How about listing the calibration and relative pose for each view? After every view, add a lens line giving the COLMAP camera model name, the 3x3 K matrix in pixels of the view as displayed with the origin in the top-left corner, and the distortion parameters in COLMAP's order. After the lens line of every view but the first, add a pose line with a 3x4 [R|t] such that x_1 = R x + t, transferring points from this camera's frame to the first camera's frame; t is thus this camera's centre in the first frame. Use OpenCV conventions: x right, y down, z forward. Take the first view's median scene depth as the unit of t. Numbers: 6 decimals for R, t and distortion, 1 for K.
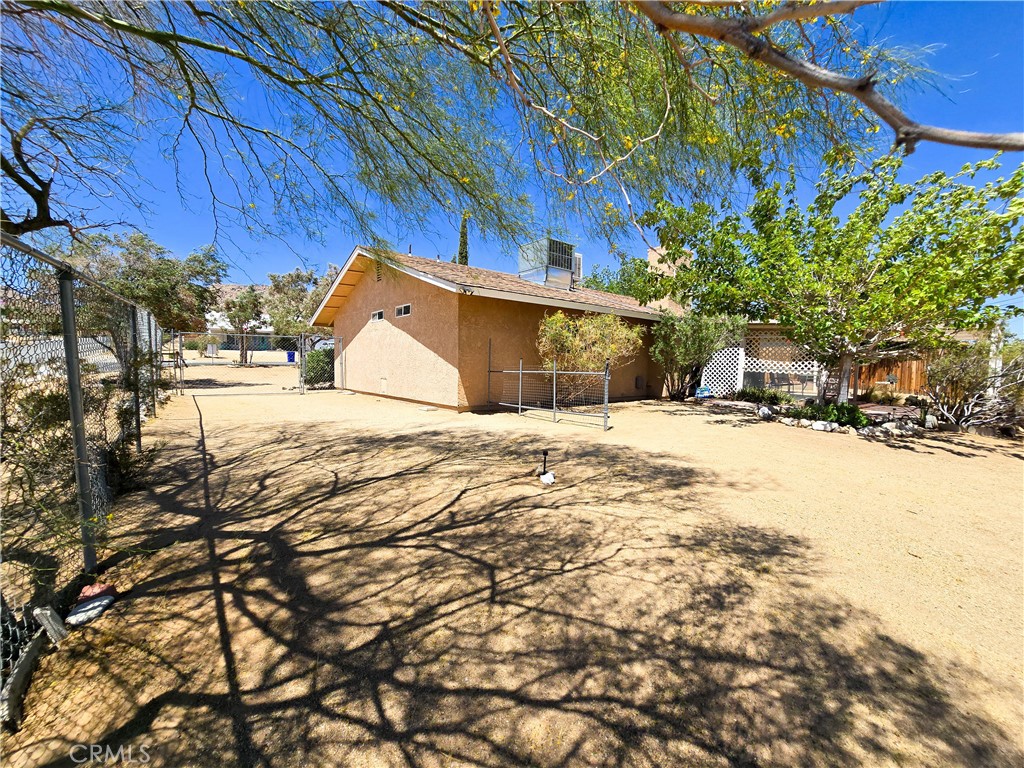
lens RADIAL K [[420.7, 0, 512.0], [0, 420.7, 384.0], [0, 0, 1]] dist [-0.000747, 0.000007]
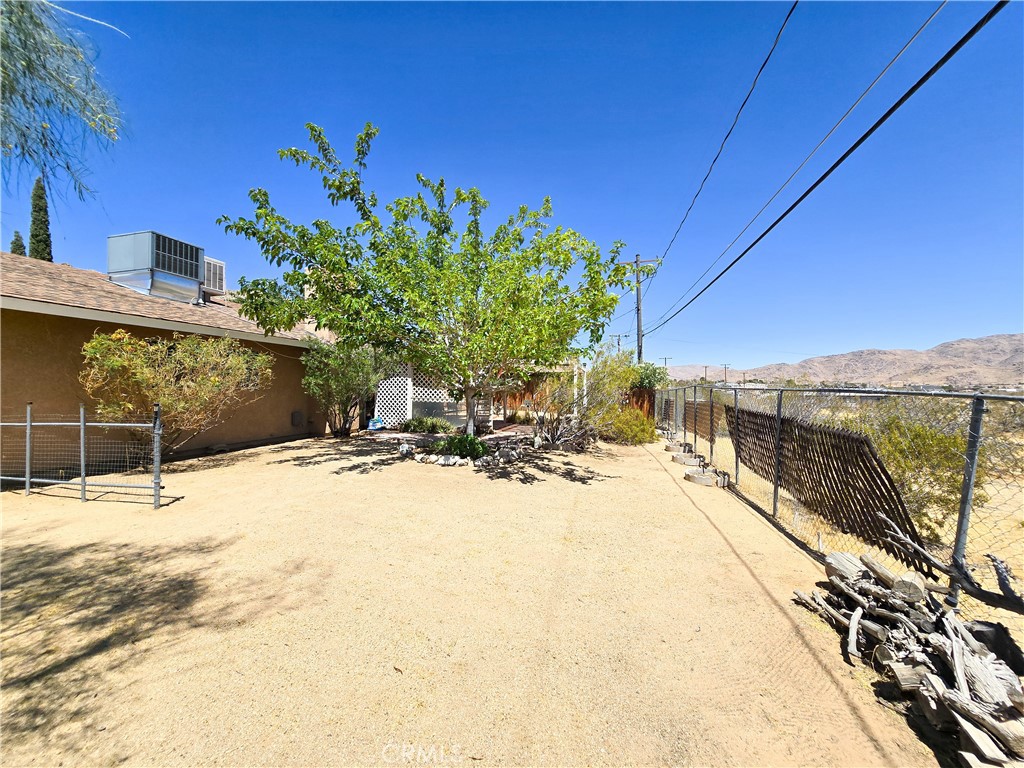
lens RADIAL K [[420.7, 0, 512.0], [0, 420.7, 384.0], [0, 0, 1]] dist [-0.000747, 0.000007]
pose [[0.804860, -0.011868, 0.593346, 0.170746], [0.045046, 0.998137, -0.041140, -0.022401], [-0.591753, 0.059840, 0.803895, 0.052692]]
